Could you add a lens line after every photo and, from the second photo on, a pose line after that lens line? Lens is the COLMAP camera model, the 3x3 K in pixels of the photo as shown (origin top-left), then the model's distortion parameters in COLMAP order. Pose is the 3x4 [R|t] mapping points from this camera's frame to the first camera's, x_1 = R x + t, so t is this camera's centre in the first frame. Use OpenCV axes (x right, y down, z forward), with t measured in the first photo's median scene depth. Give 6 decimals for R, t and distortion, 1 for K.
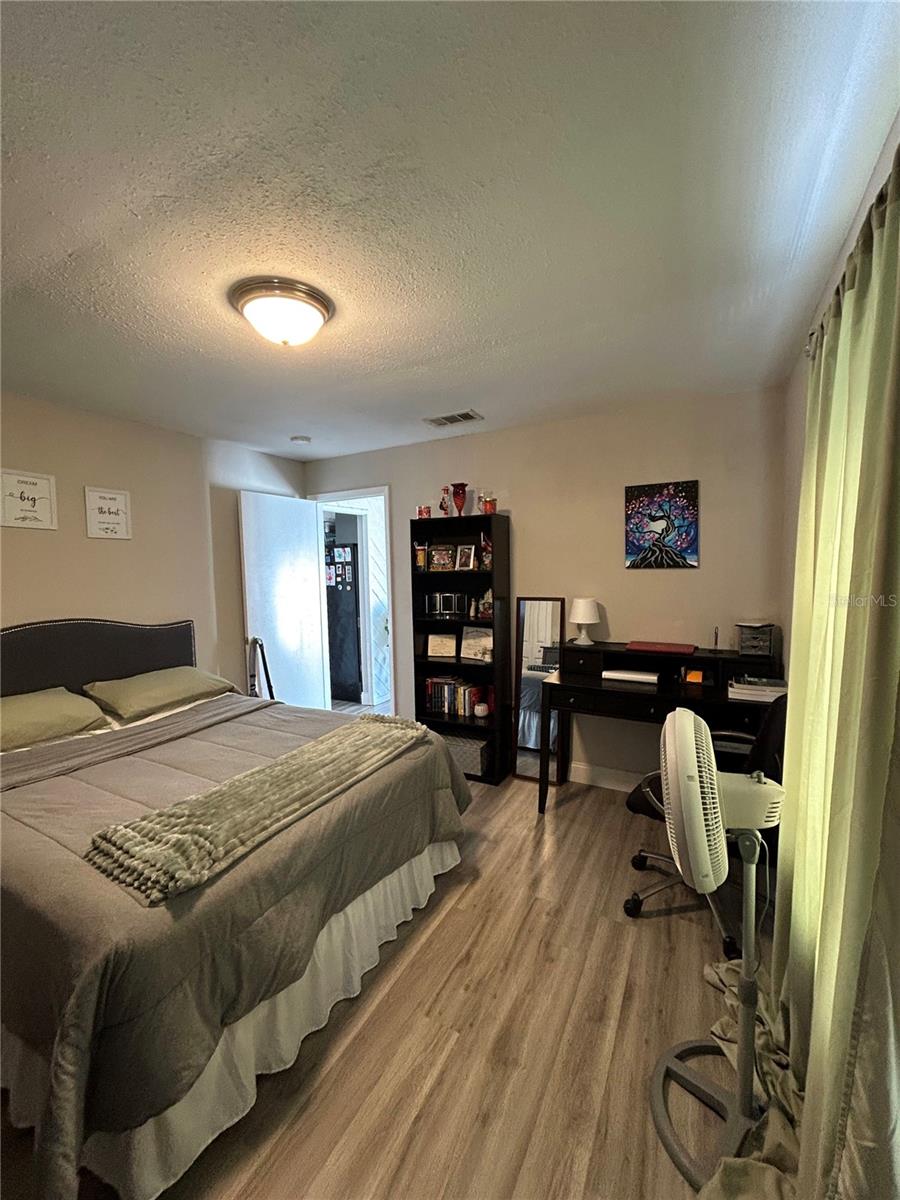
lens RADIAL K [[480.2, 0, 448.7], [0, 480.2, 607.1], [0, 0, 1]] dist [-0.002621, 0.000879]
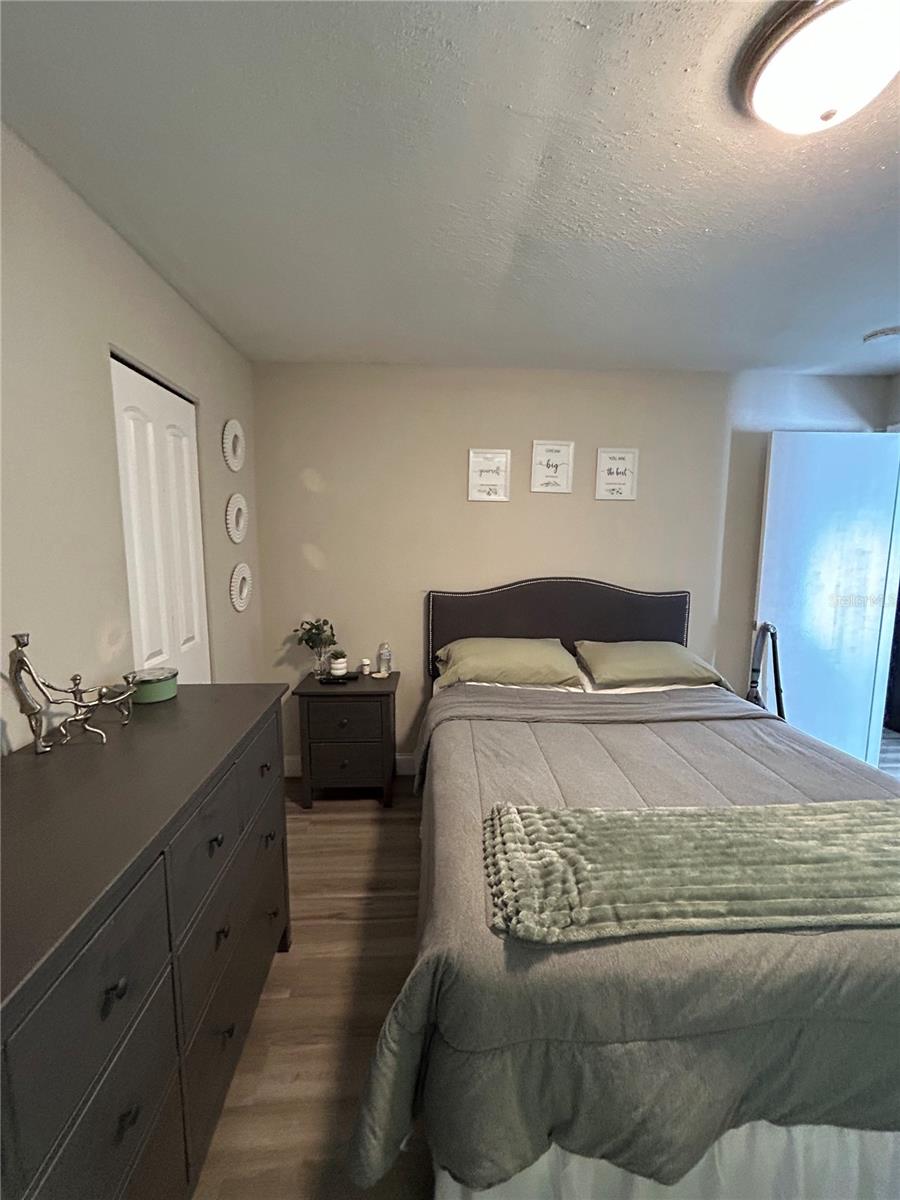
lens RADIAL K [[480.2, 0, 459.6], [0, 480.2, 597.3], [0, 0, 1]] dist [-0.002621, 0.000879]
pose [[0.514500, 0.123603, -0.848535, -0.012184], [-0.087400, 0.991962, 0.091501, -0.009441], [0.853024, 0.027085, 0.521168, 0.310637]]
